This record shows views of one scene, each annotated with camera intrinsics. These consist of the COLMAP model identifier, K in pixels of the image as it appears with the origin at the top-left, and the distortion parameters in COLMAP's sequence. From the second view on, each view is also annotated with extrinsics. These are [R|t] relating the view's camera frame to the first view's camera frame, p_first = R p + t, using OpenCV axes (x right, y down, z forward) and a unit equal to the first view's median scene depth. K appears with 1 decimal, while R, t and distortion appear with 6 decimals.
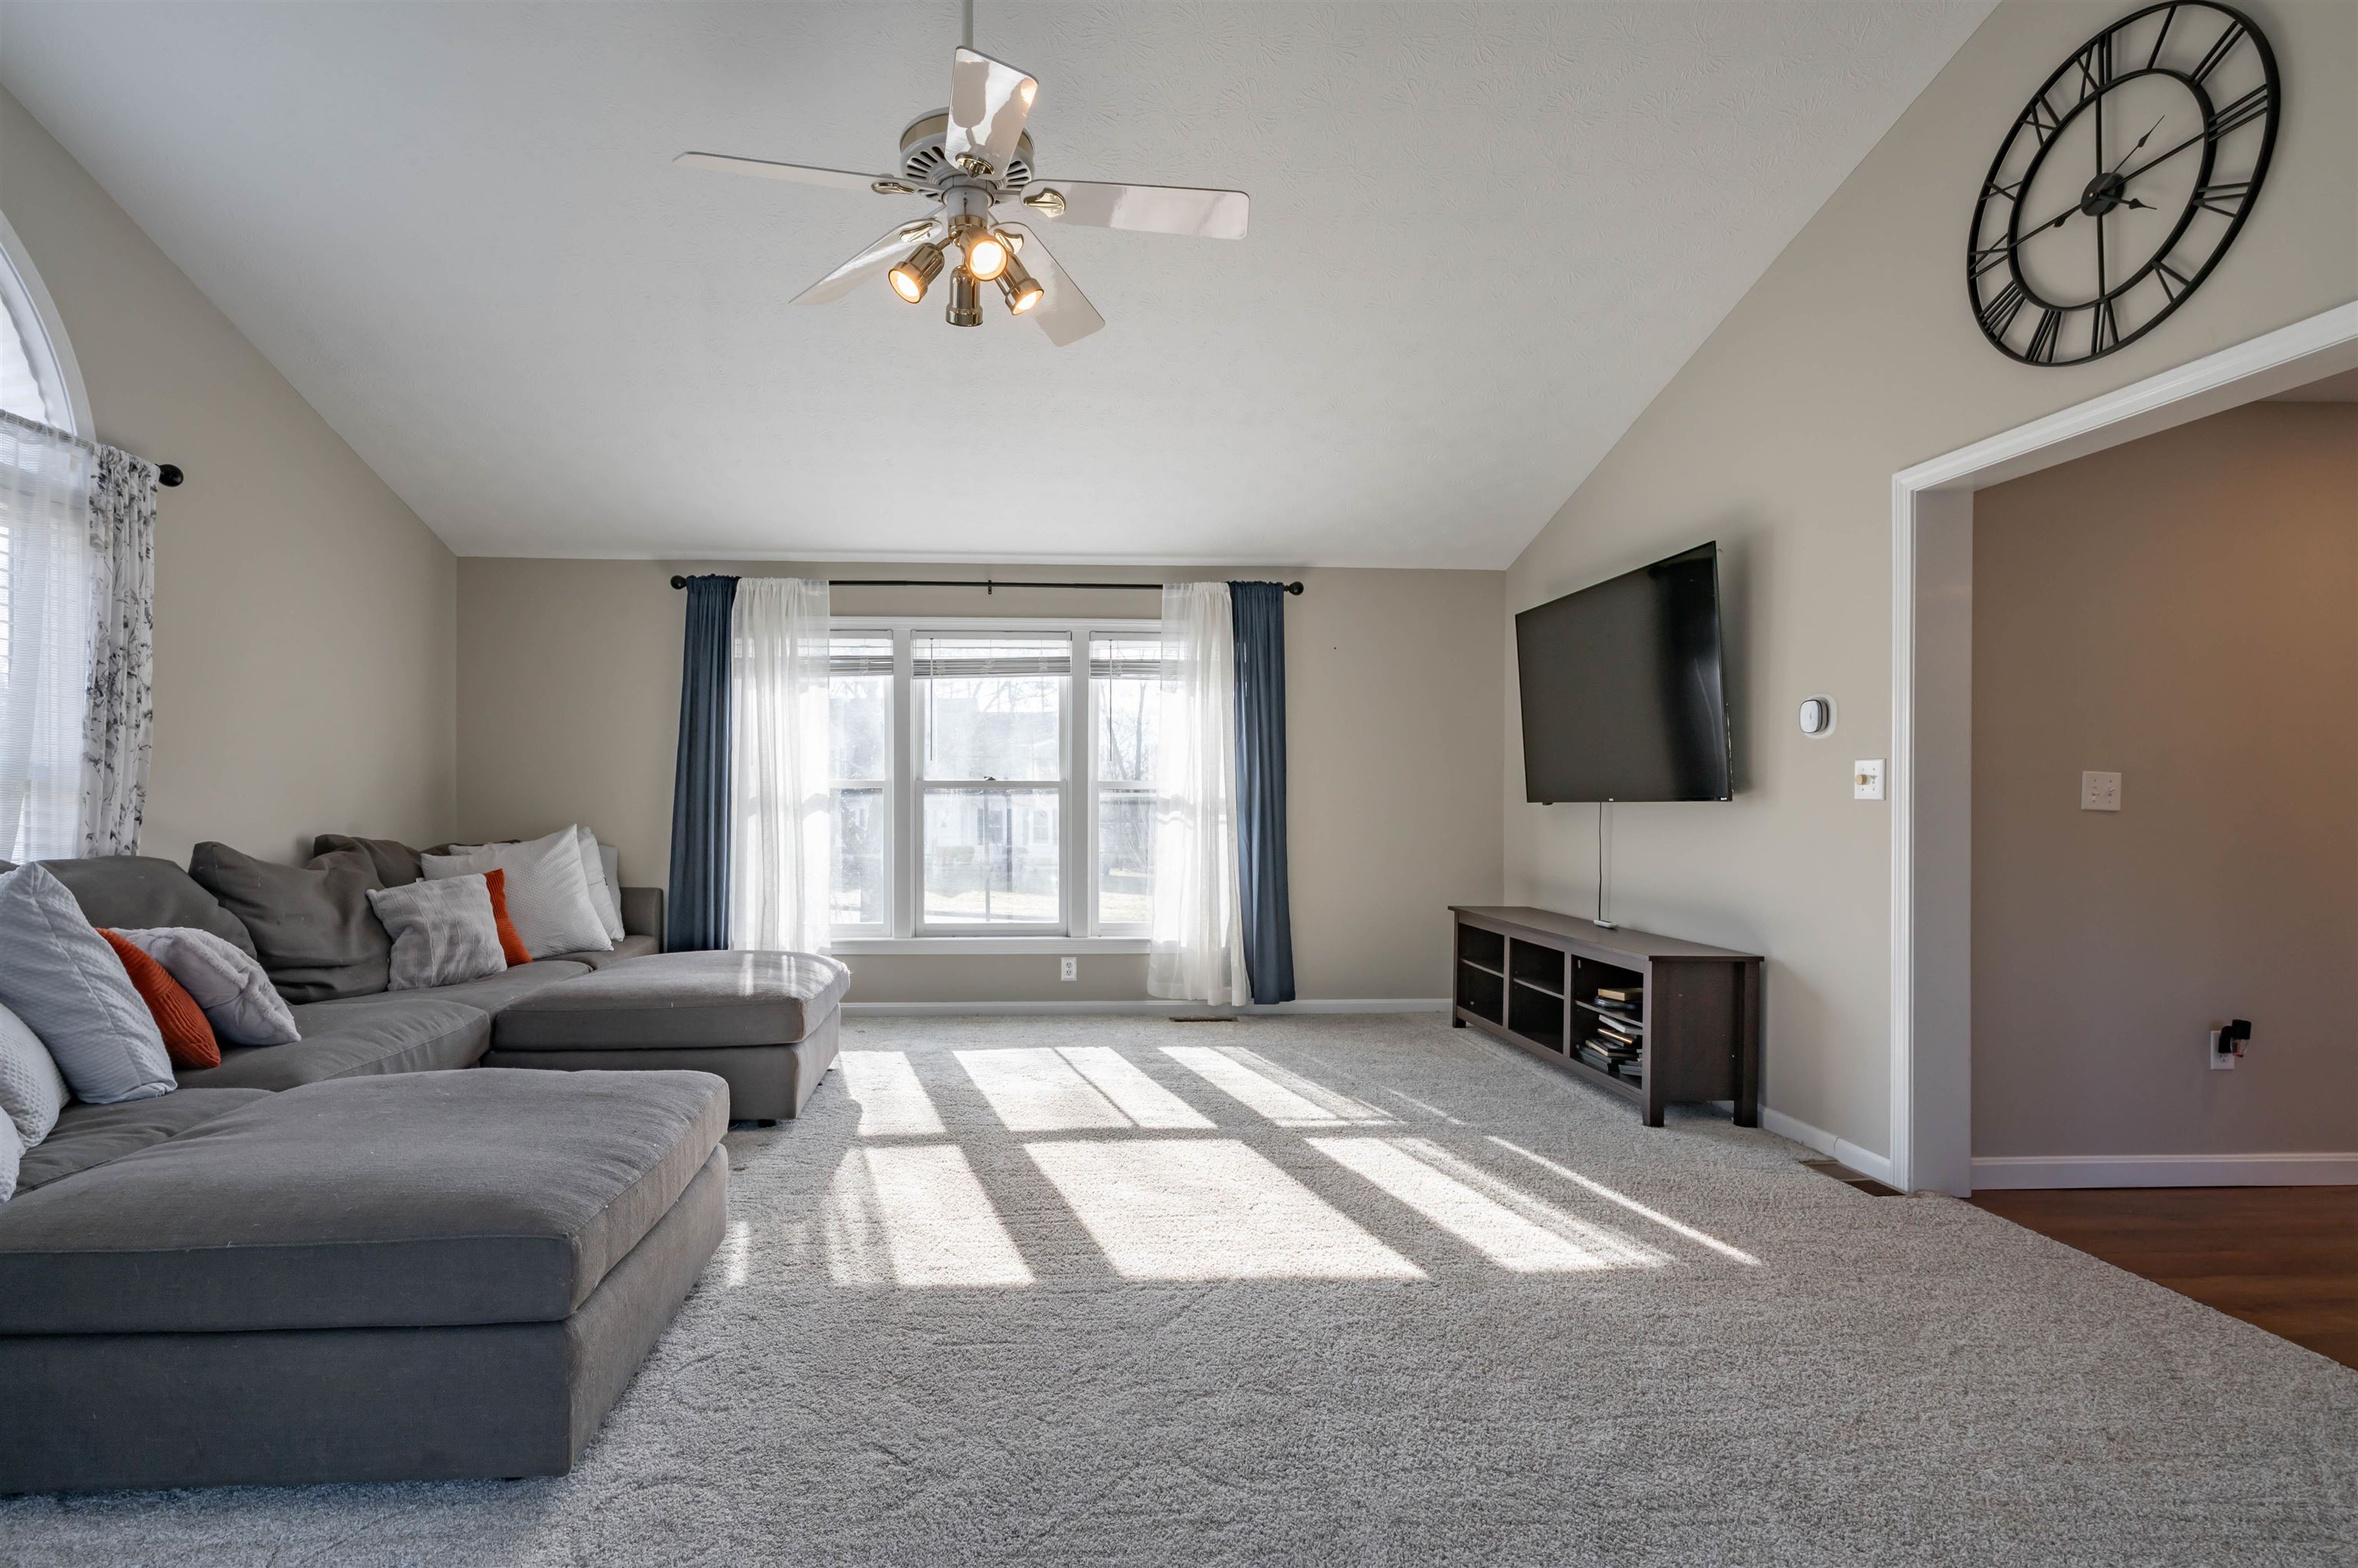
lens RADIAL K [[1151.0, 0, 1078.4], [0, 1151.0, 799.6], [0, 0, 1]] dist [-0.008323, 0.005720]
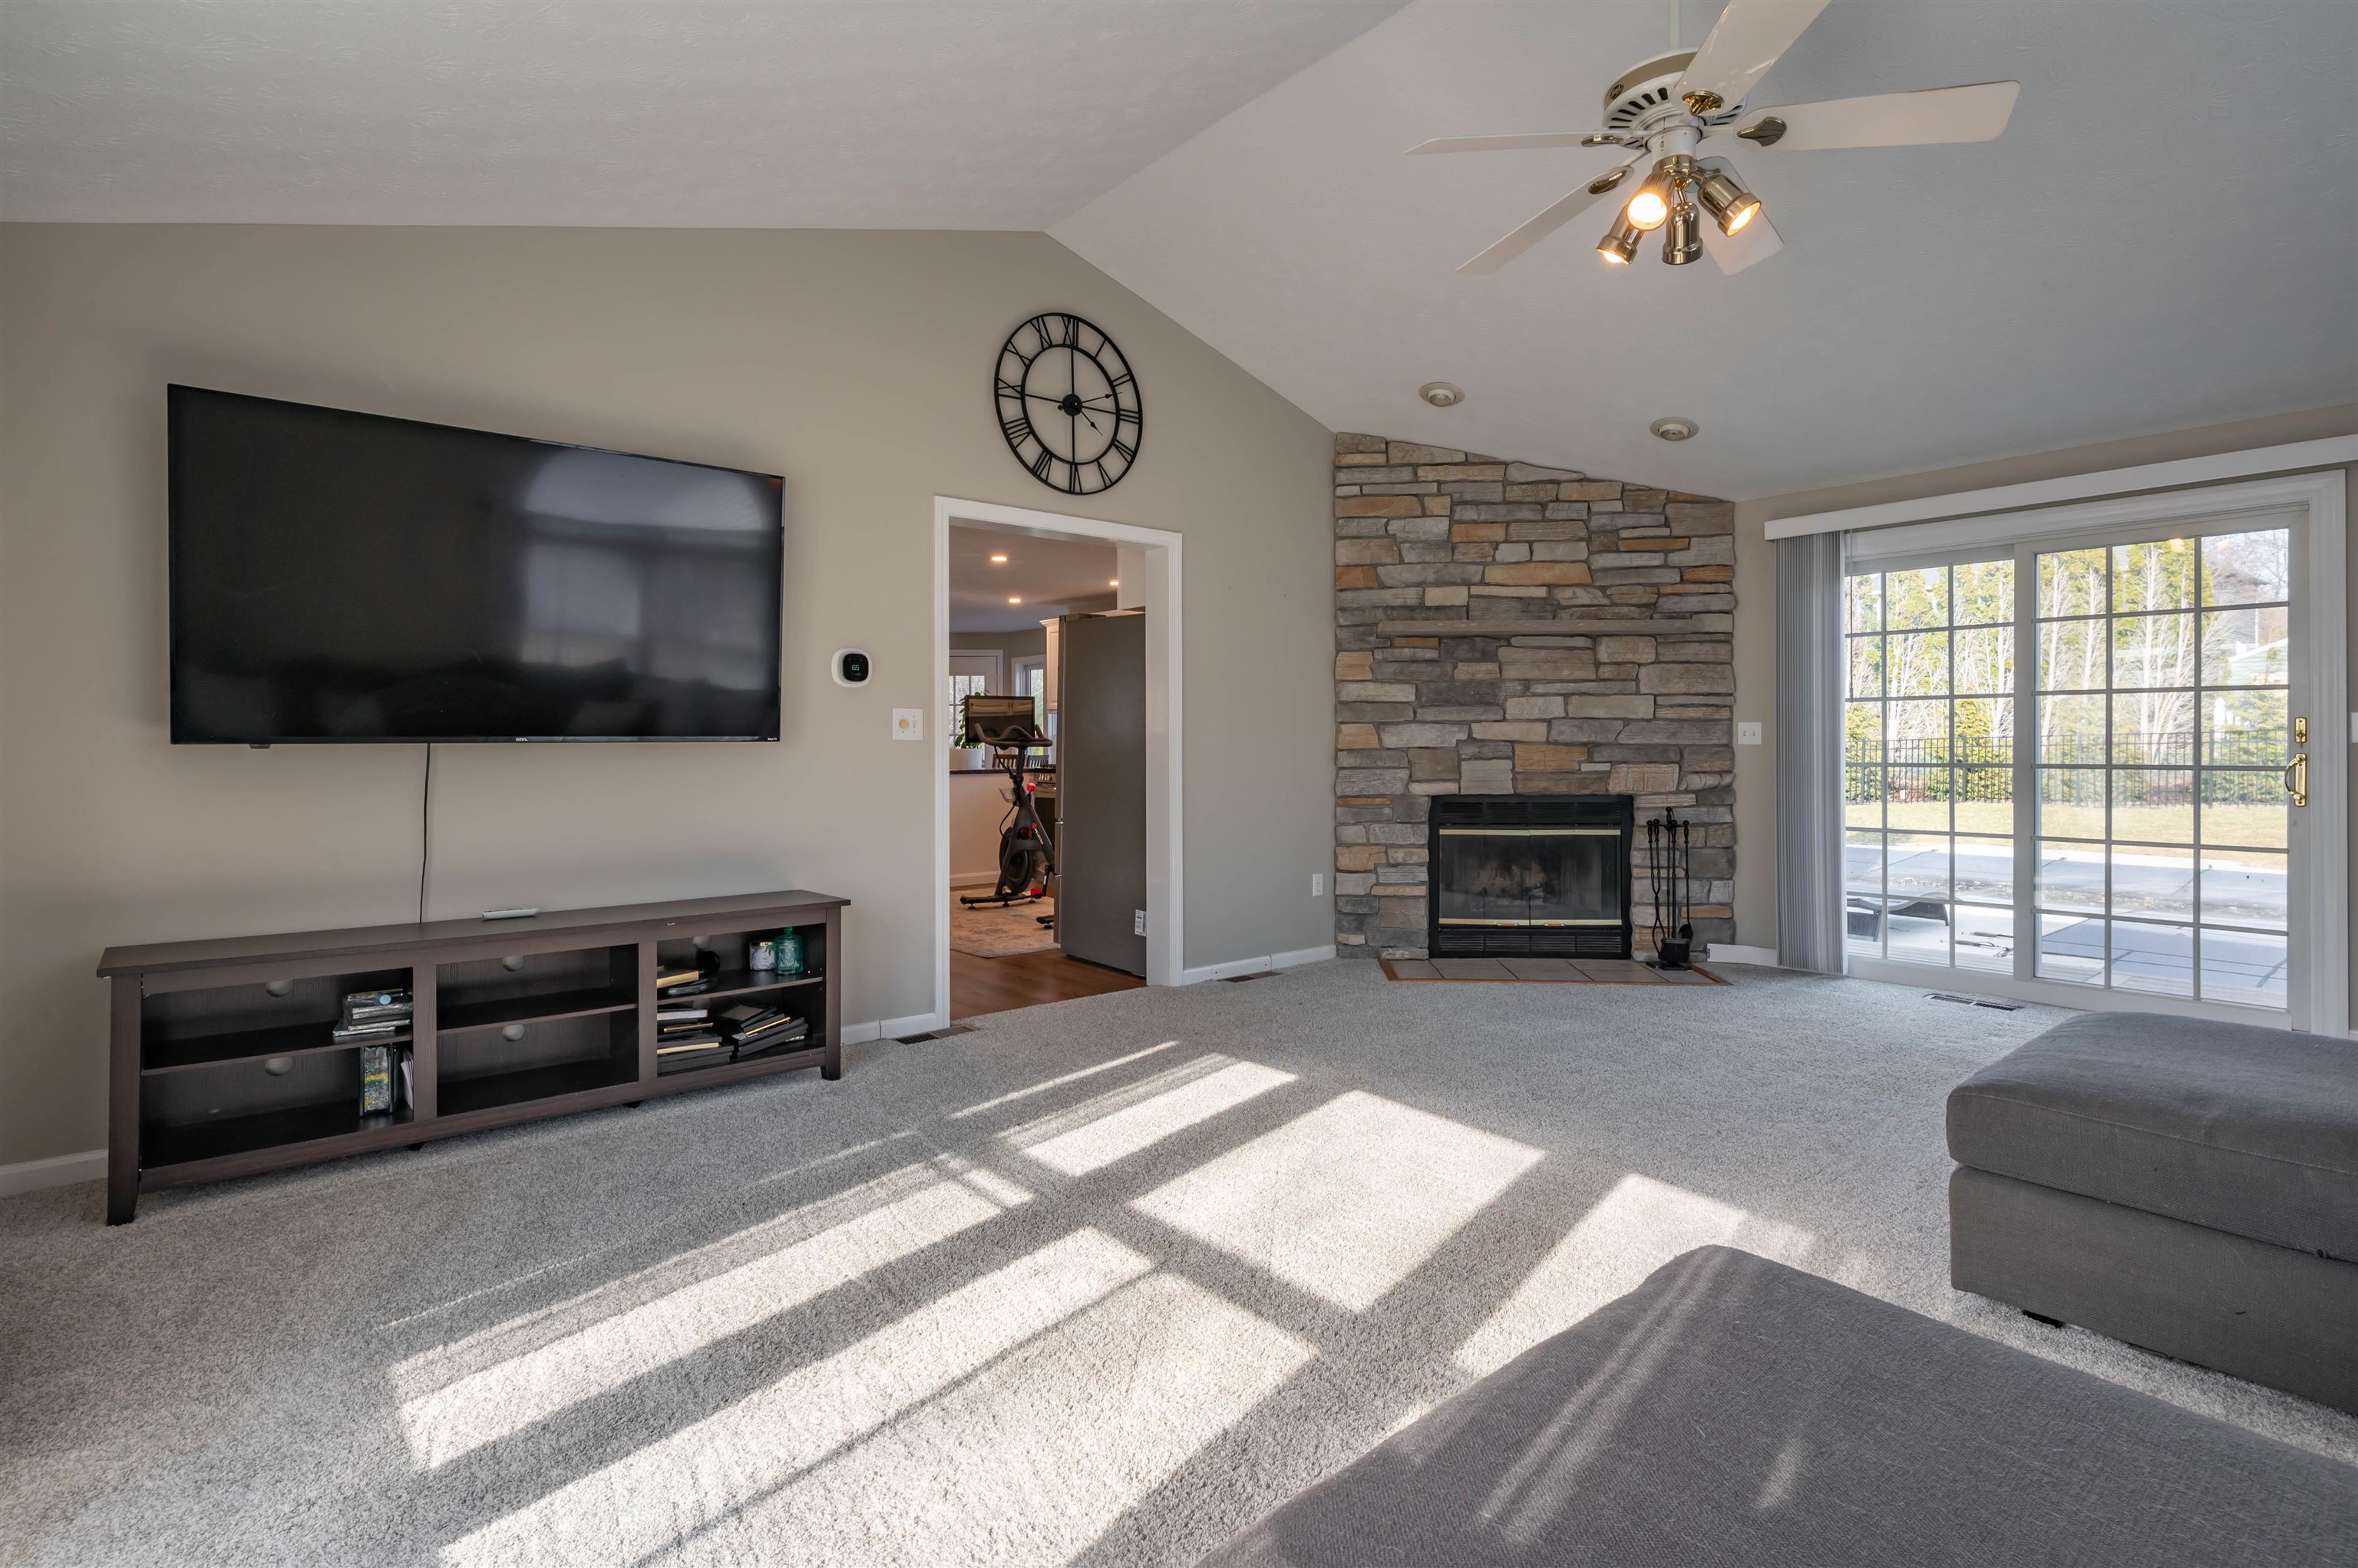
lens RADIAL K [[1151.0, 0, 1171.2], [0, 1151.0, 732.0], [0, 0, 1]] dist [-0.008323, 0.005720]
pose [[-0.600997, 0.000441, 0.799252, -0.638322], [-0.003942, 0.999986, -0.003516, -0.007358], [-0.799242, -0.005263, -0.600986, 1.936597]]
